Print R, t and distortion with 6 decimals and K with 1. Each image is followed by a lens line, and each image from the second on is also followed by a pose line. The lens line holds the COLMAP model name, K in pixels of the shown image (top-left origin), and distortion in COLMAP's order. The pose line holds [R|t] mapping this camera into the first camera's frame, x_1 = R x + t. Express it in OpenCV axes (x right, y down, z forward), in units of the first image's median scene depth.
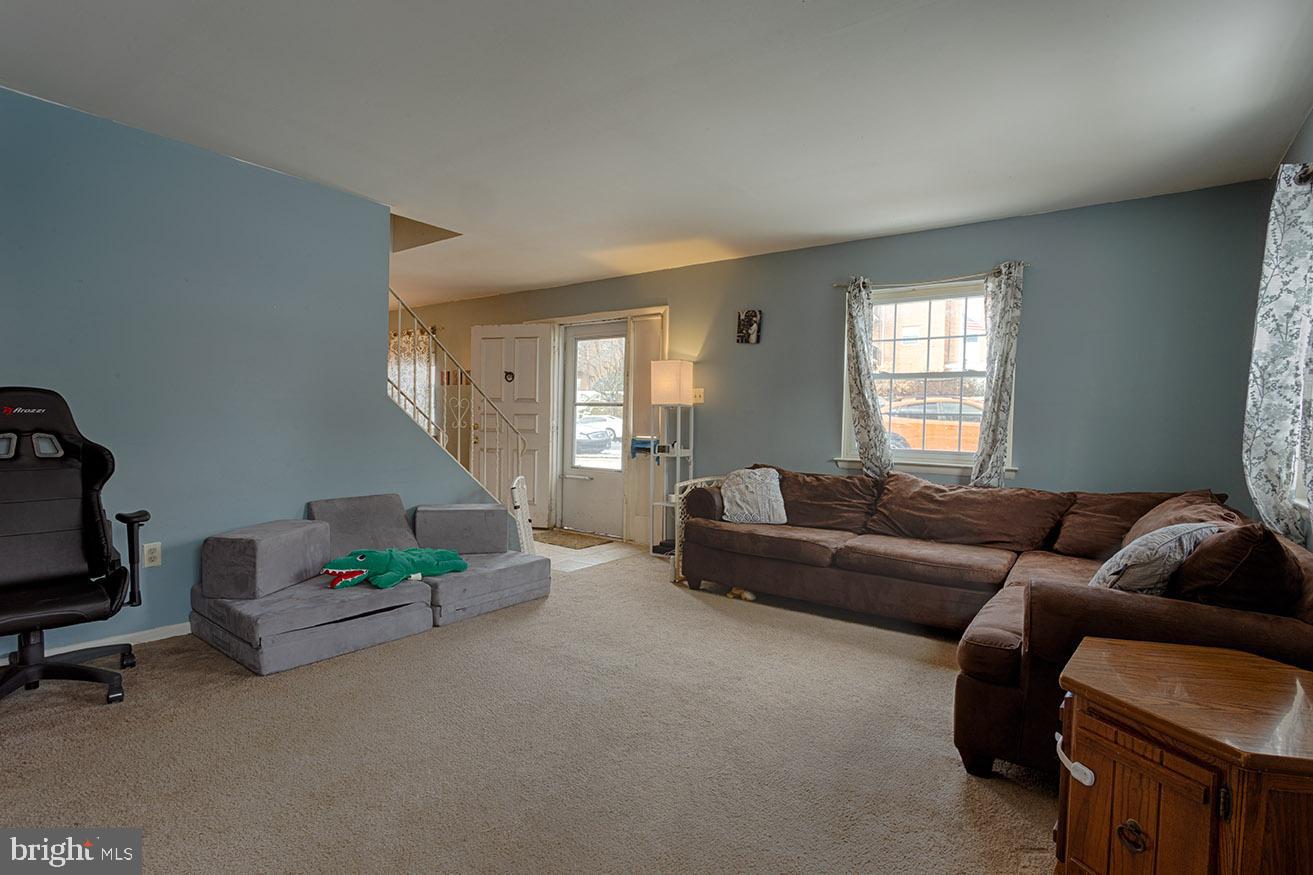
lens RADIAL K [[650.0, 0, 660.6], [0, 650.0, 438.3], [0, 0, 1]] dist [-0.001699, 0.001070]
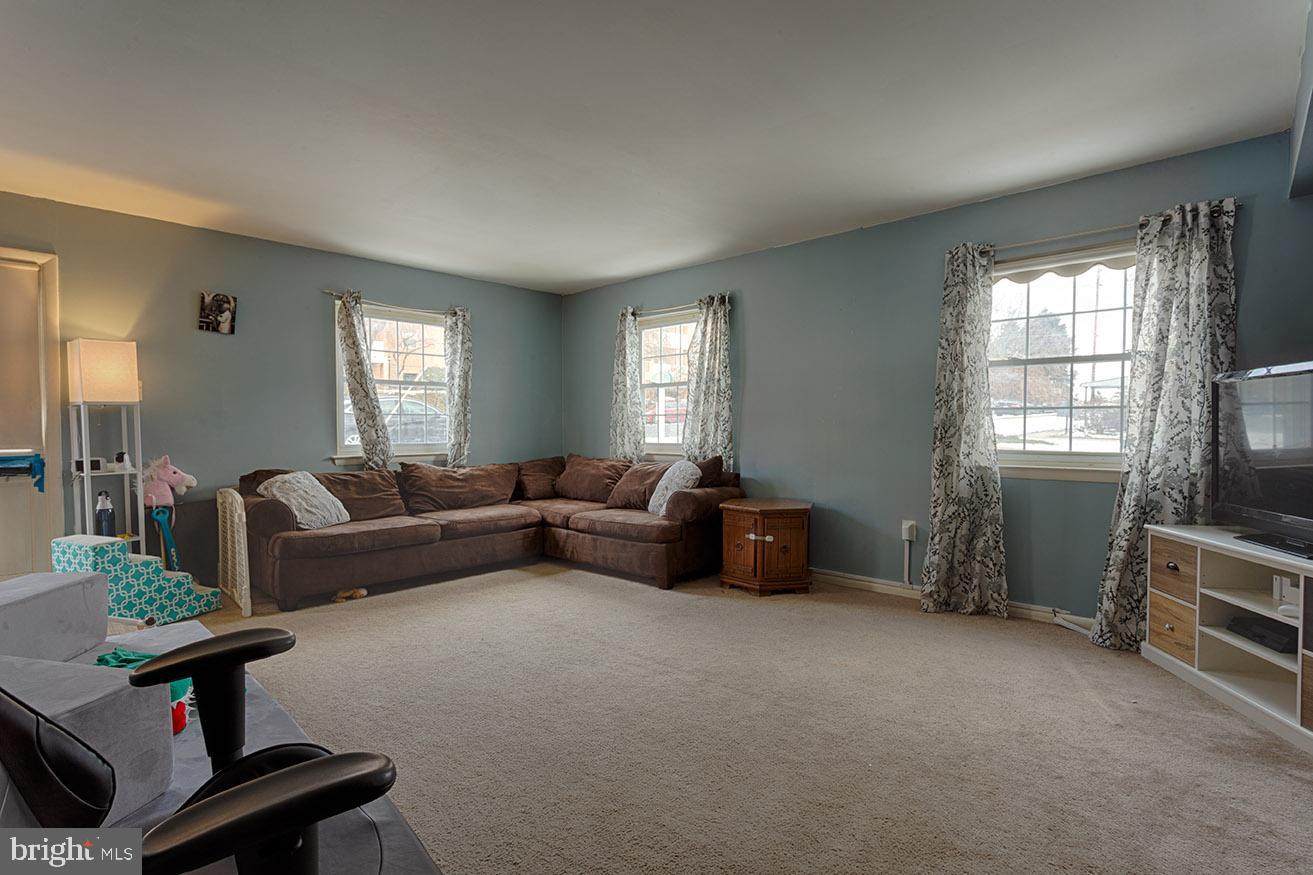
lens RADIAL K [[650.0, 0, 658.6], [0, 650.0, 441.1], [0, 0, 1]] dist [-0.001699, 0.001070]
pose [[0.103612, -0.048275, 0.993445, -0.763160], [0.031434, 0.998481, 0.045242, -0.026964], [-0.994121, 0.026540, 0.104973, 0.385314]]
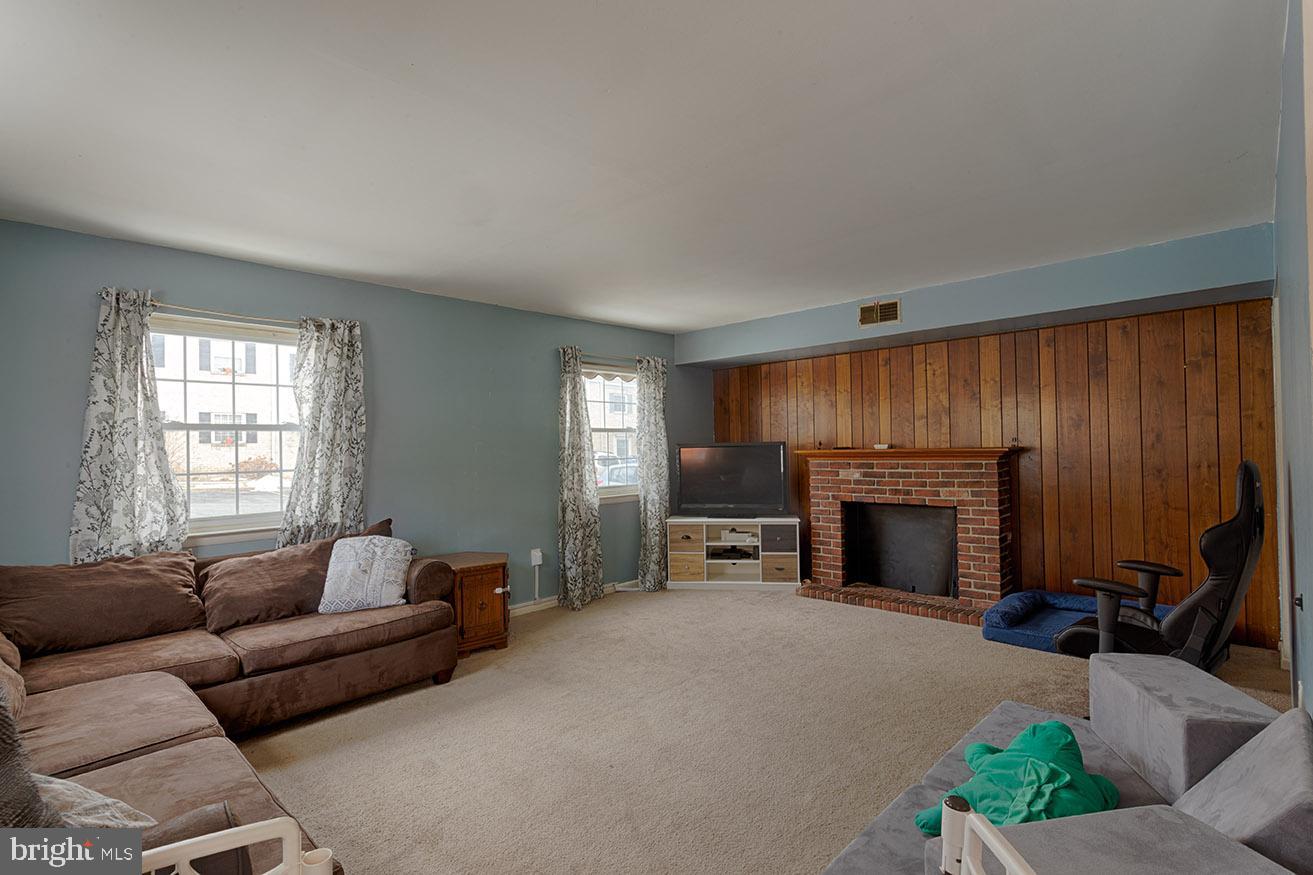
lens RADIAL K [[626.0, 0, 652.3], [0, 626.0, 443.4], [0, 0, 1]] dist [-0.000189, 0.000000]
pose [[-0.993389, 0.005709, 0.114655, -0.125273], [0.007254, 0.999888, 0.013064, -0.064870], [-0.114568, 0.013809, -0.993319, 1.246424]]
